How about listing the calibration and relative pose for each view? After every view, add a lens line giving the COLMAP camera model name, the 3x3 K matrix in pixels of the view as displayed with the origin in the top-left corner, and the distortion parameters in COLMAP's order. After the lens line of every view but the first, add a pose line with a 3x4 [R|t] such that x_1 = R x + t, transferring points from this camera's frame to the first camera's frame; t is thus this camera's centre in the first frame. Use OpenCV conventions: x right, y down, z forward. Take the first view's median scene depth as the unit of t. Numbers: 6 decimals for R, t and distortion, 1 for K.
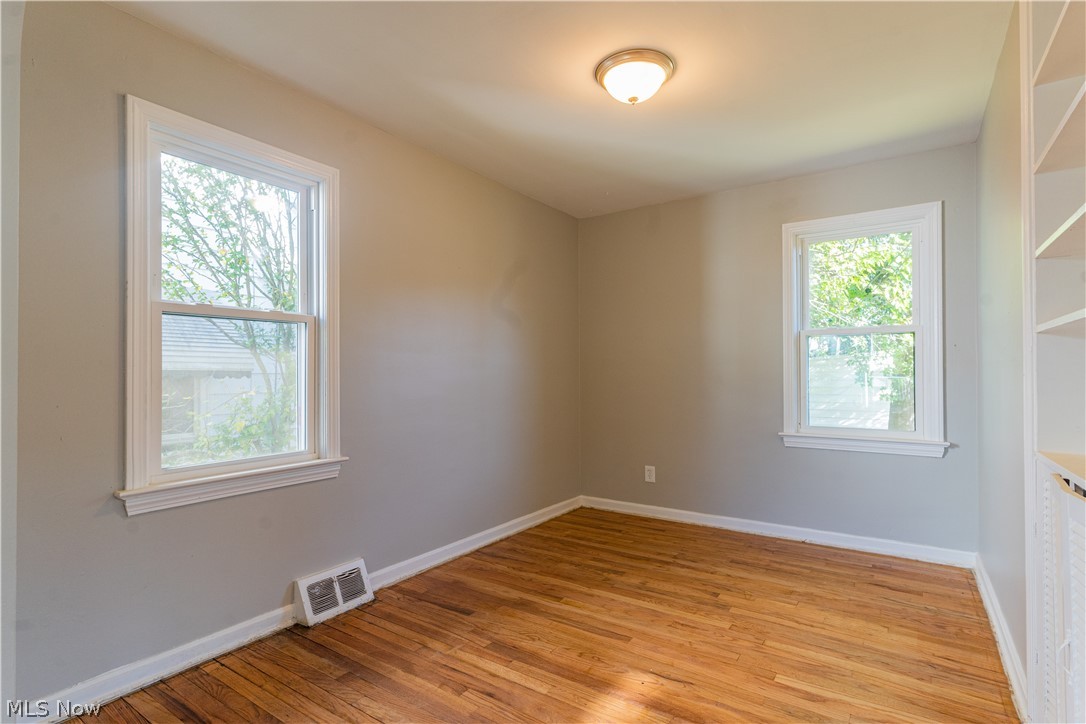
lens RADIAL K [[520.3, 0, 543.0], [0, 520.3, 362.0], [0, 0, 1]] dist [0.002201, 0.000222]
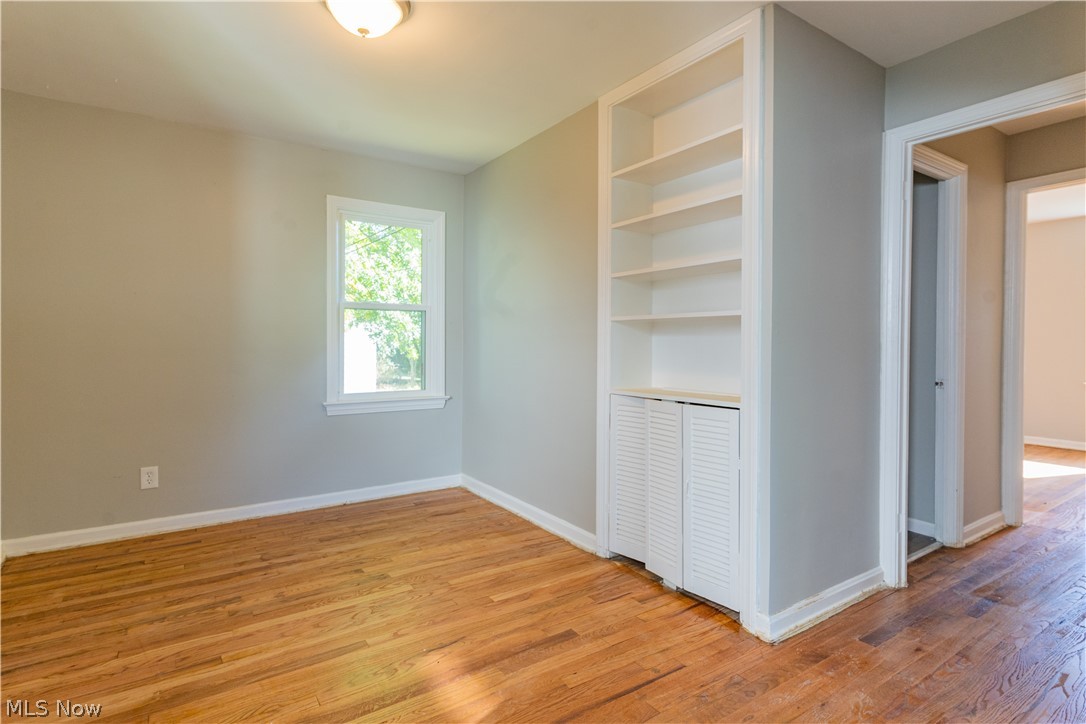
lens RADIAL K [[527.5, 0, 540.3], [0, 527.5, 339.5], [0, 0, 1]] dist [0.000045, 0.000043]
pose [[0.397114, 0.010002, 0.917715, -0.380530], [-0.022742, 0.999741, -0.001055, 0.007034], [-0.917487, -0.020452, 0.397239, 0.265056]]
